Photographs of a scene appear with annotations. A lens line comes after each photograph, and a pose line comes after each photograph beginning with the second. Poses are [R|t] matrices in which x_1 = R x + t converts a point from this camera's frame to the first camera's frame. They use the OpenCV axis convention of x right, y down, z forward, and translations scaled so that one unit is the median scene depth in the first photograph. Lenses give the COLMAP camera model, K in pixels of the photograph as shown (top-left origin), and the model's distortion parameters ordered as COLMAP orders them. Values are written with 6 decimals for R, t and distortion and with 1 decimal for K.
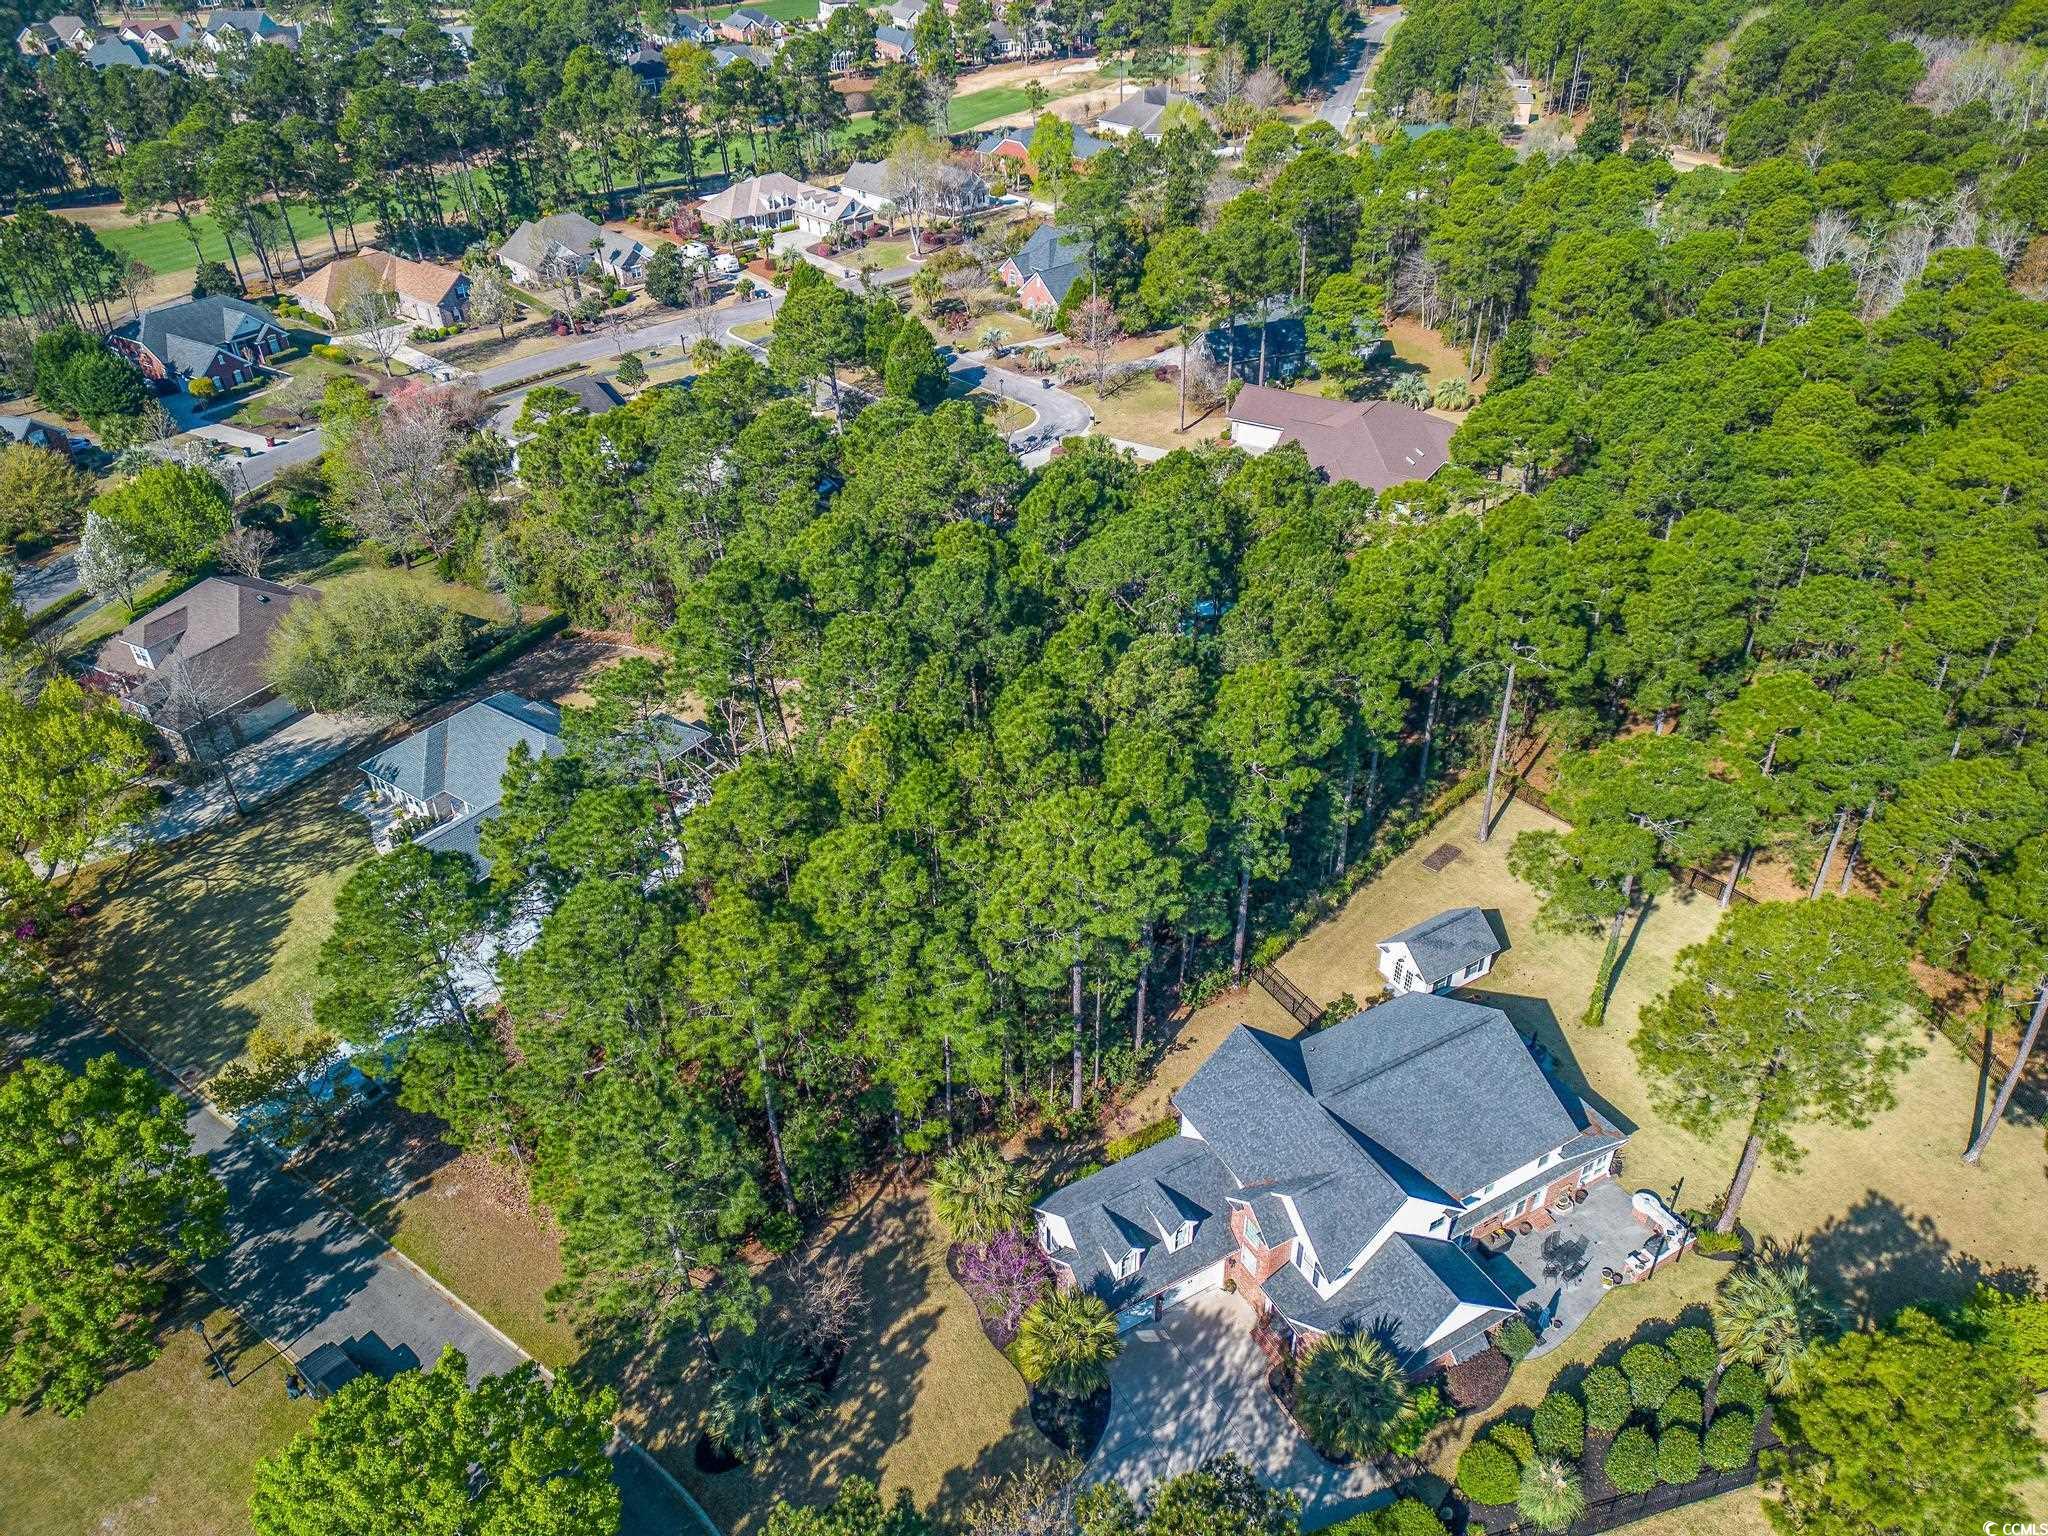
lens RADIAL K [[1423.8, 0, 1027.9], [0, 1423.8, 790.7], [0, 0, 1]] dist [0.055421, -0.045254]
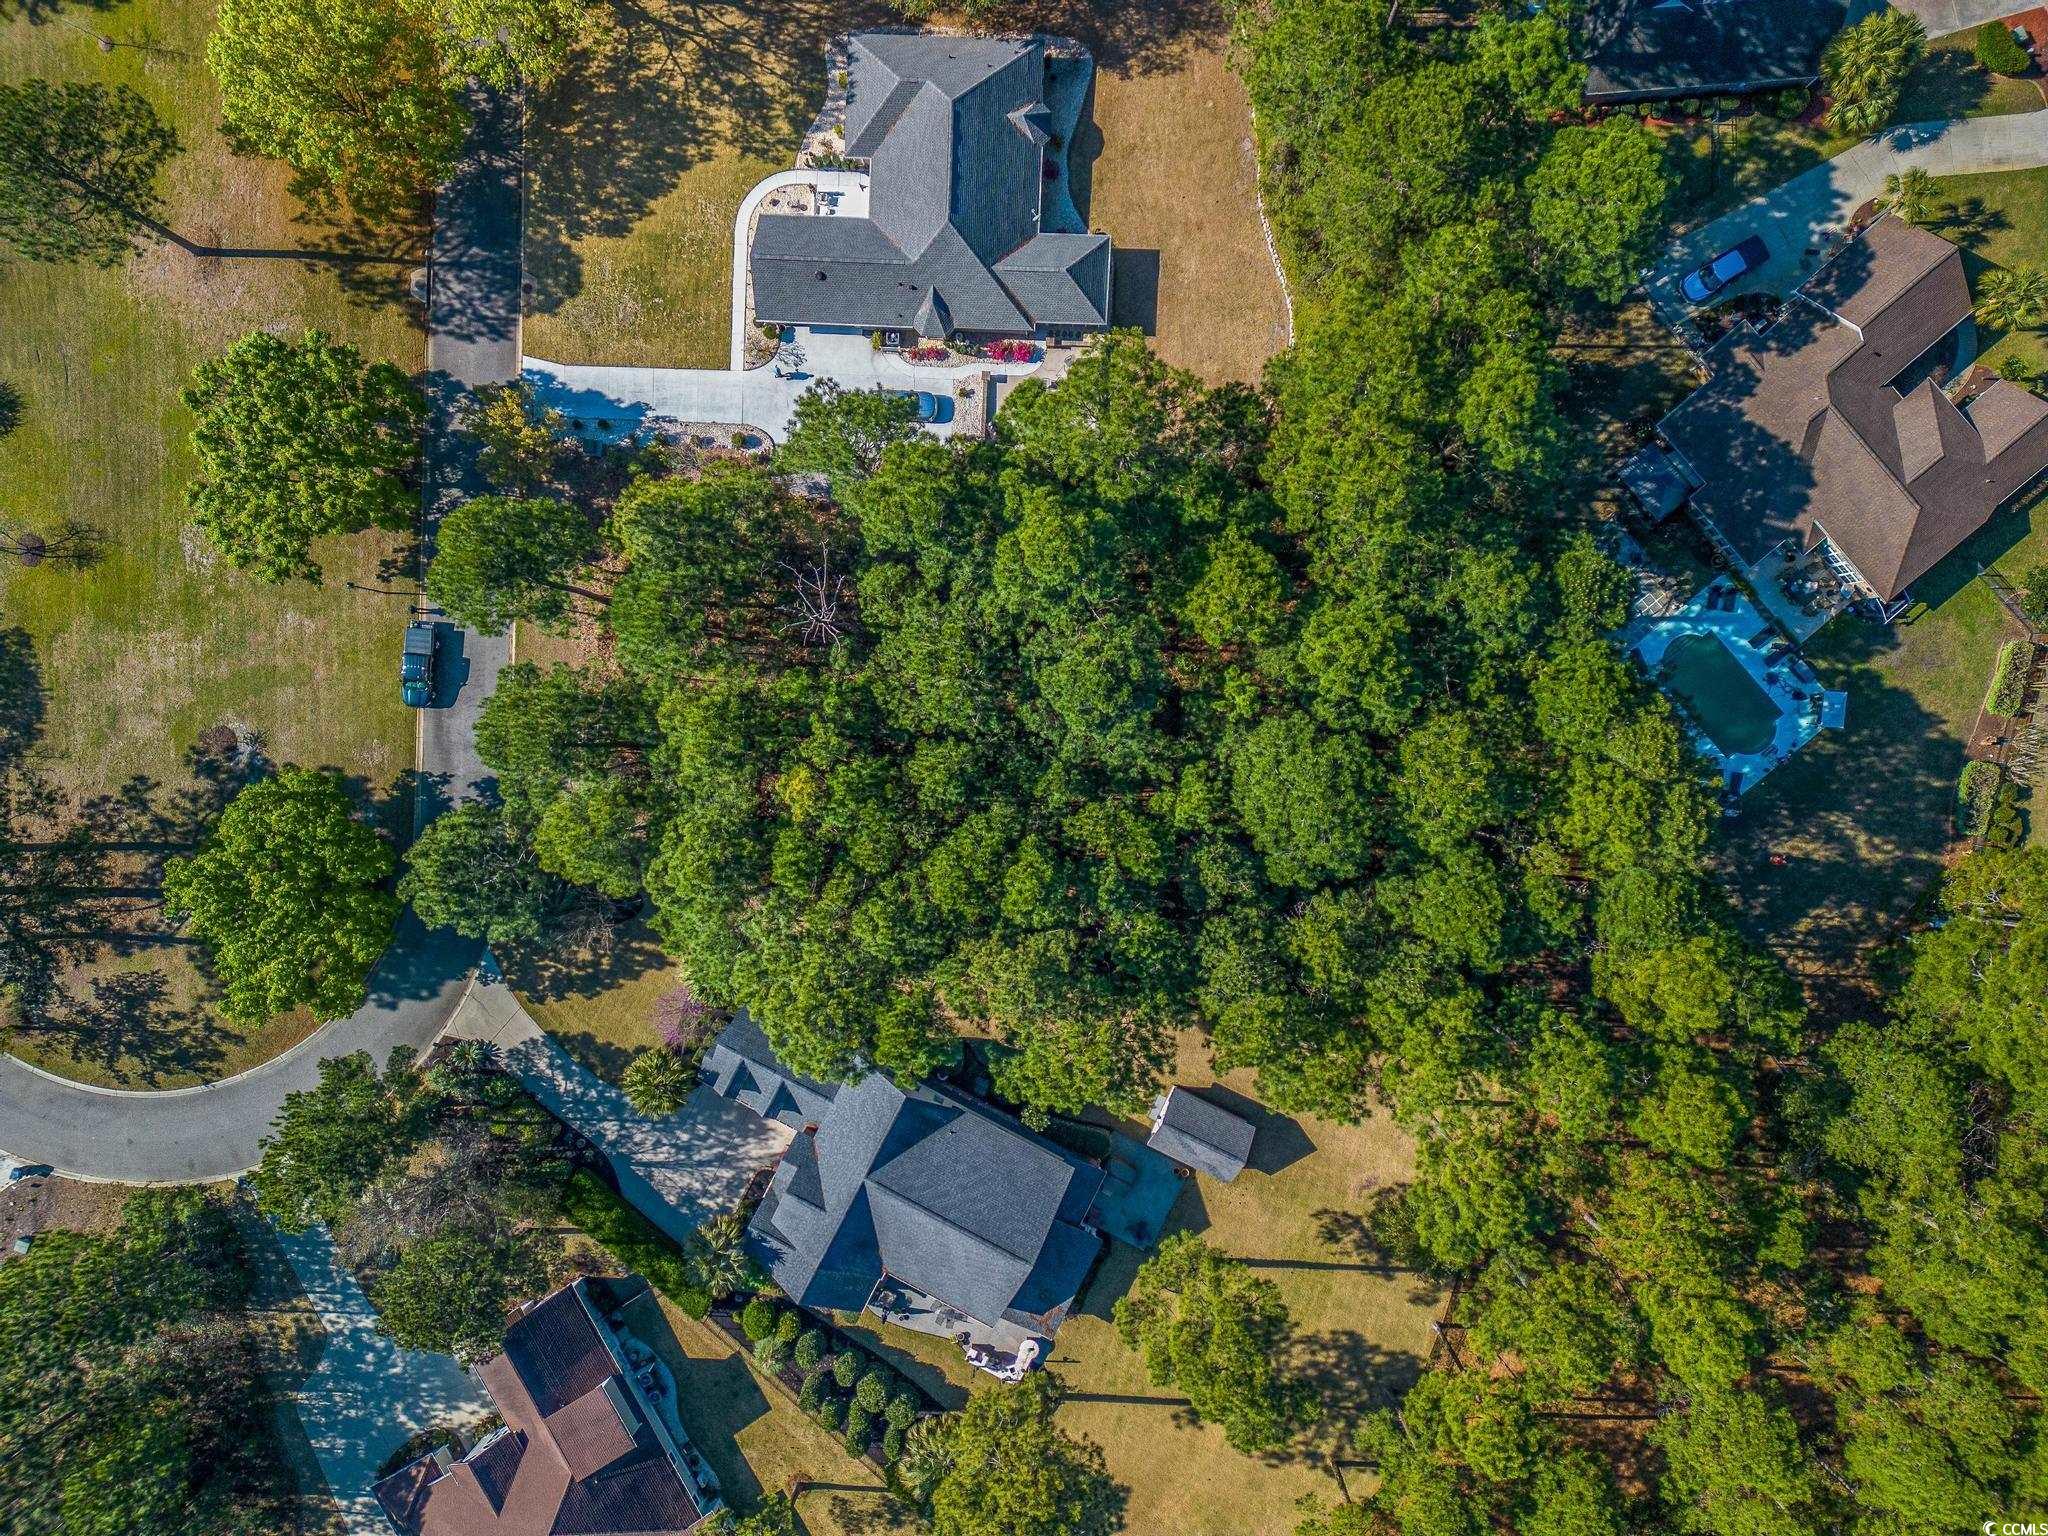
lens RADIAL K [[1423.8, 0, 1025.4], [0, 1423.8, 776.7], [0, 0, 1]] dist [0.055421, -0.045254]
pose [[0.551814, 0.833693, 0.021408, -0.020167], [-0.451219, 0.276873, 0.848377, -0.391966], [0.701358, -0.477806, 0.528960, 0.209693]]
